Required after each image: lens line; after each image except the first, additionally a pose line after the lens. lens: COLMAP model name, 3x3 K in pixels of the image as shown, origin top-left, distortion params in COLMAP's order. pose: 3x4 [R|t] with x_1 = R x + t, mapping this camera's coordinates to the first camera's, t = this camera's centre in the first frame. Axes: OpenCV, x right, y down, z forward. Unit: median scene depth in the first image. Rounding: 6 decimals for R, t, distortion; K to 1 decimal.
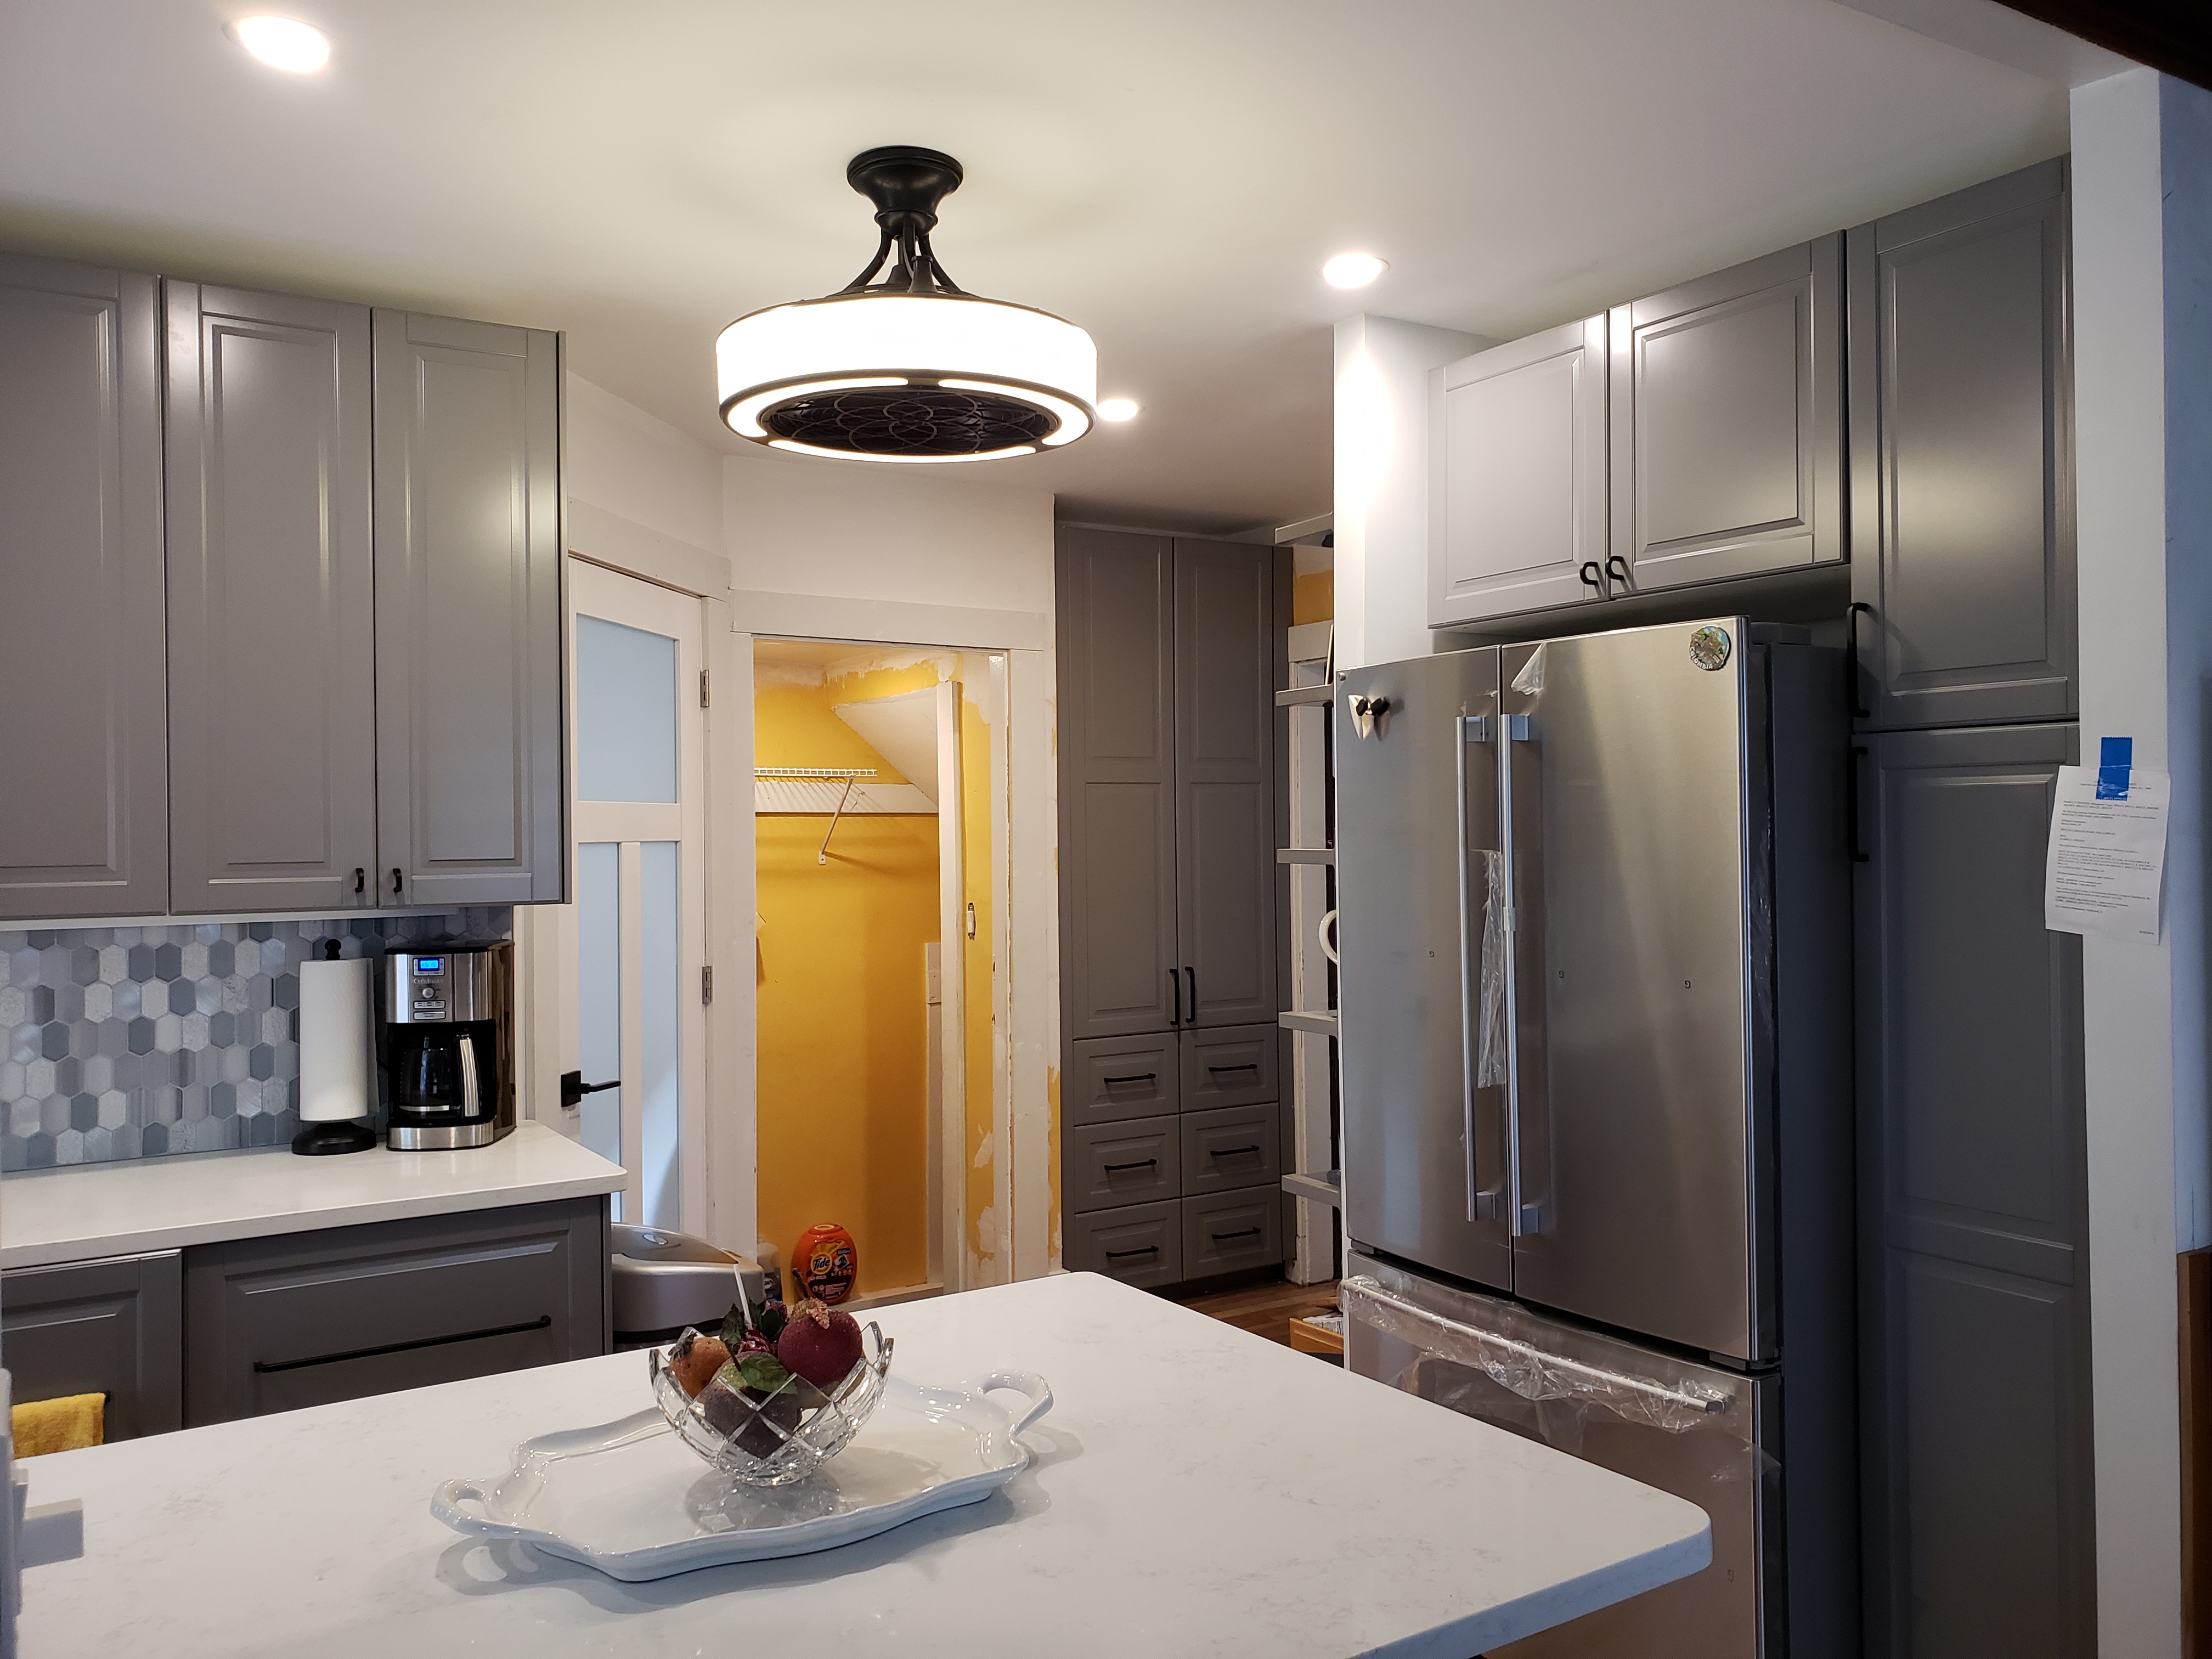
lens RADIAL K [[1697.3, 0, 1120.2], [0, 1697.3, 820.8], [0, 0, 1]] dist [0.019046, -0.027955]
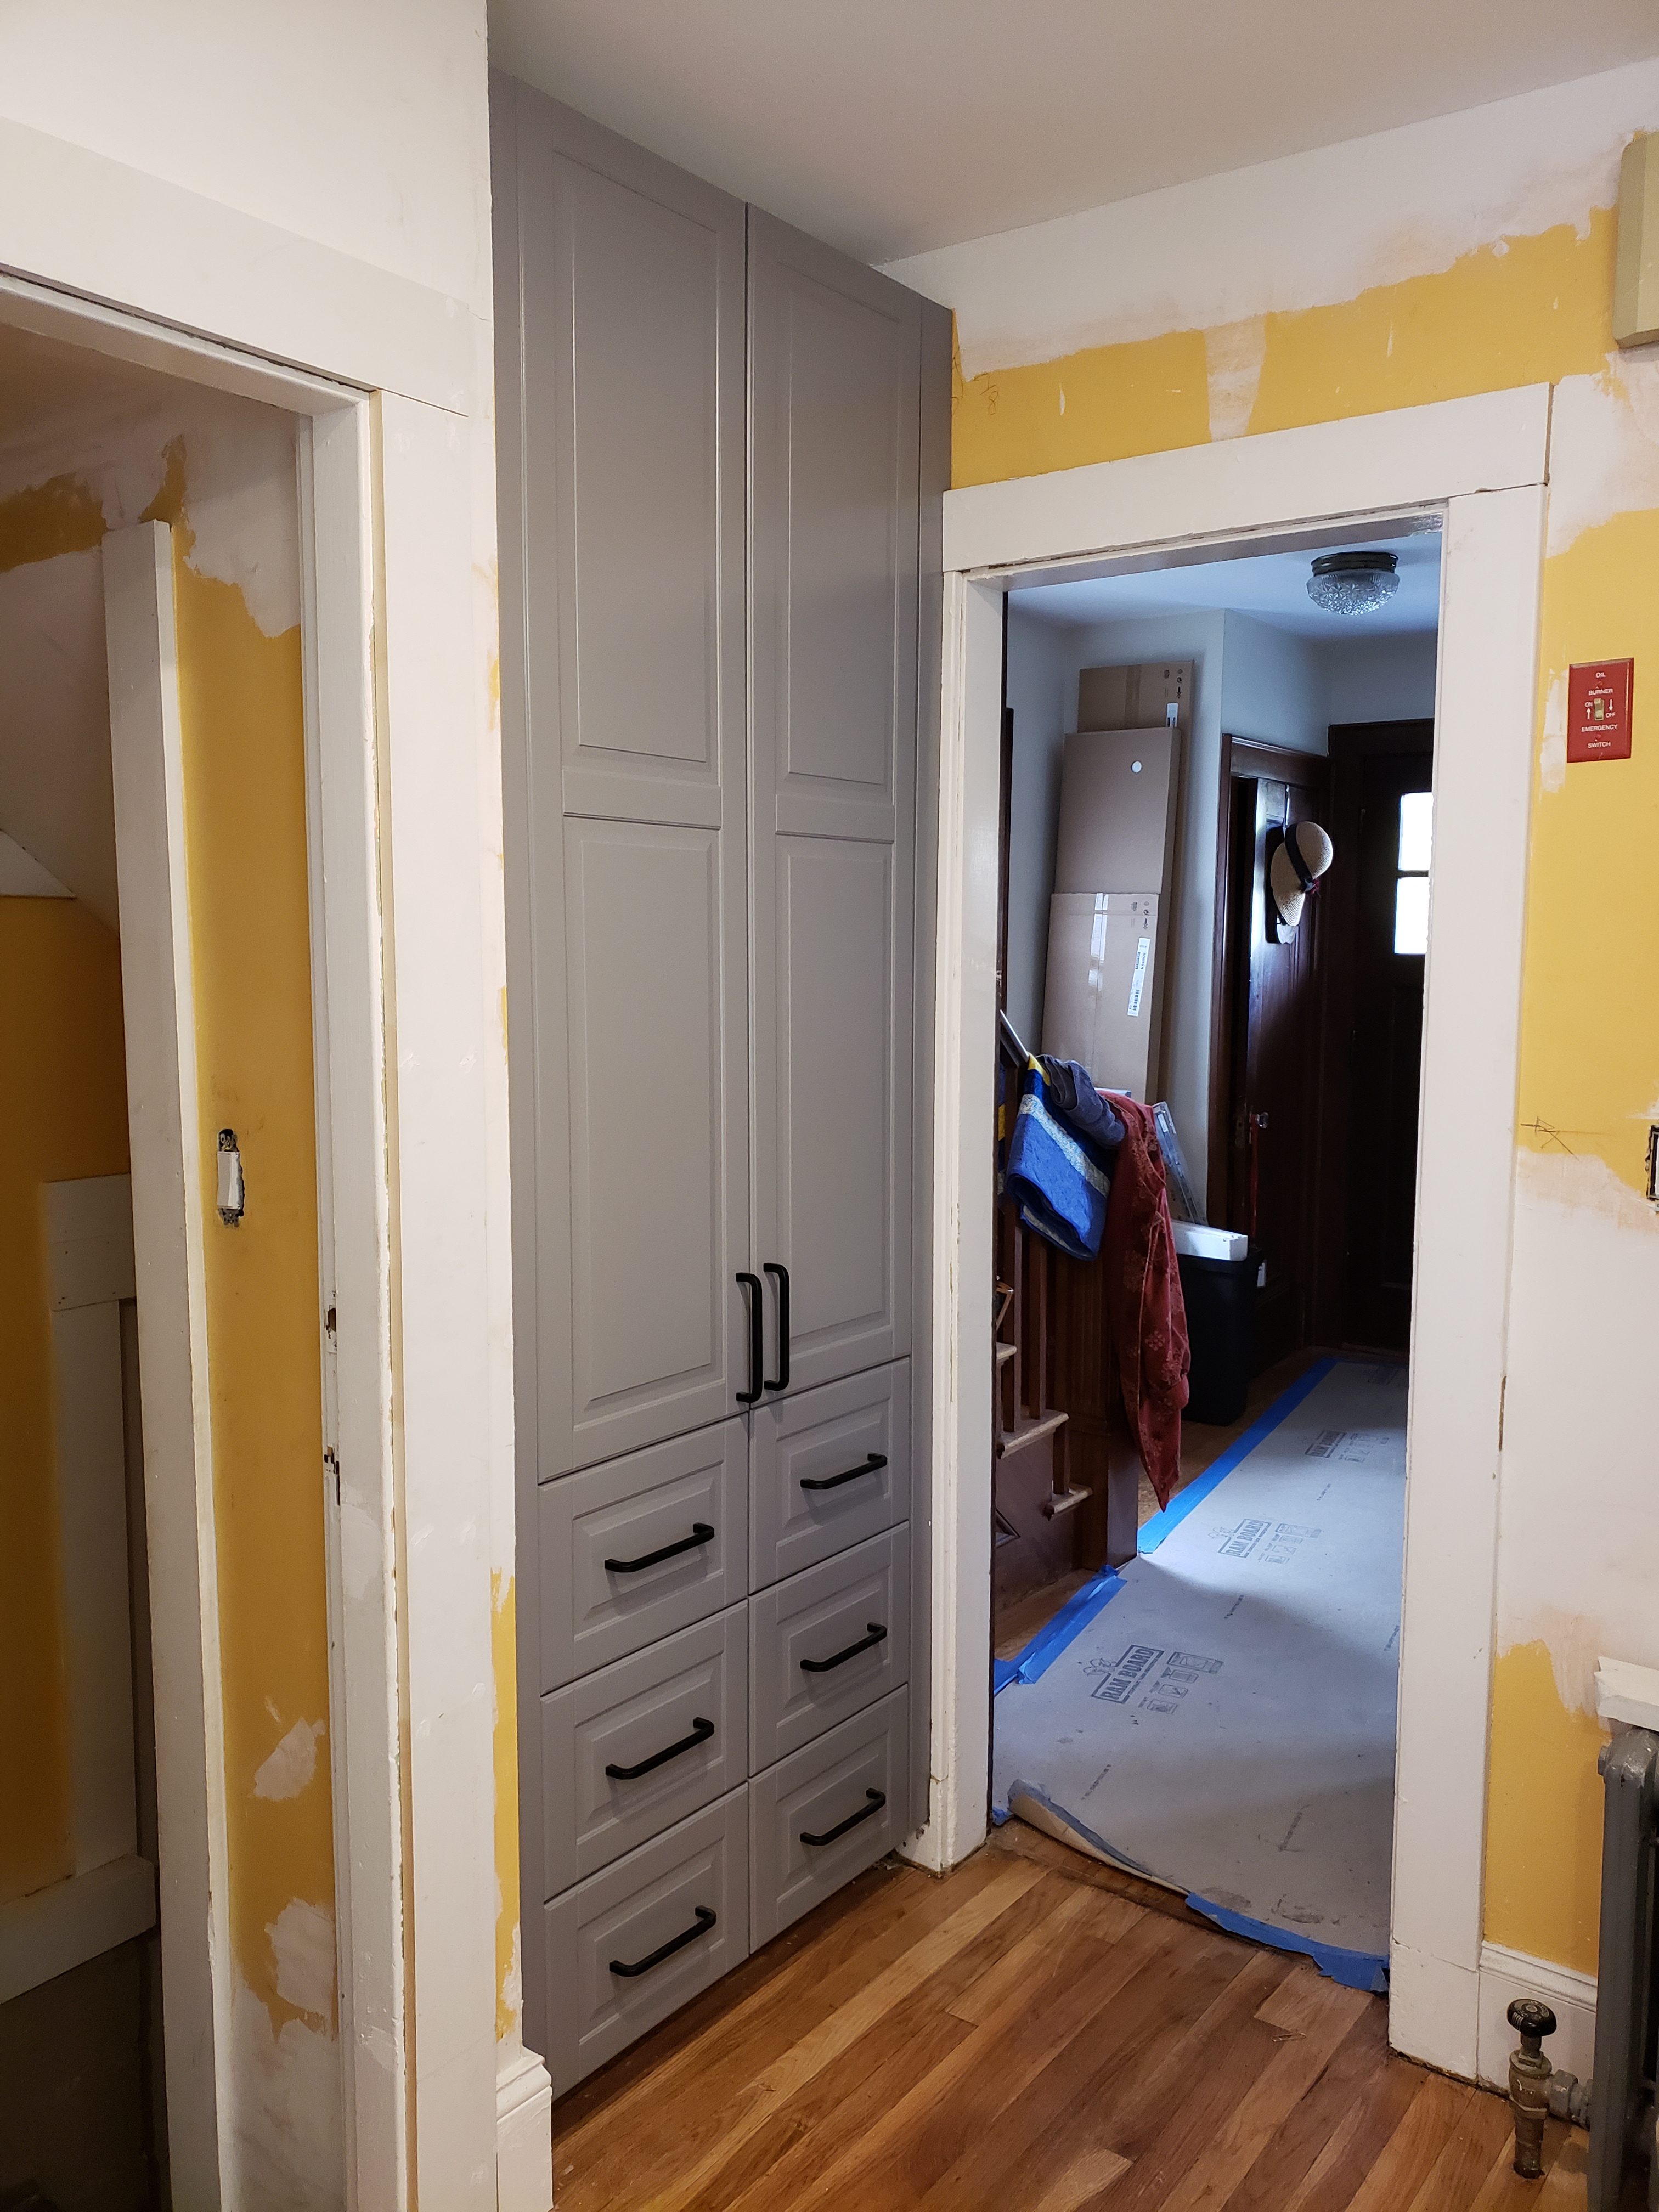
lens RADIAL K [[1697.3, 0, 827.3], [0, 1697.3, 1113.9], [0, 0, 1]] dist [0.019046, -0.027955]
pose [[0.932050, -0.026069, 0.361391, -0.101292], [-0.011331, 0.994823, 0.100986, 0.005022], [-0.362153, -0.098219, 0.926929, 0.605262]]
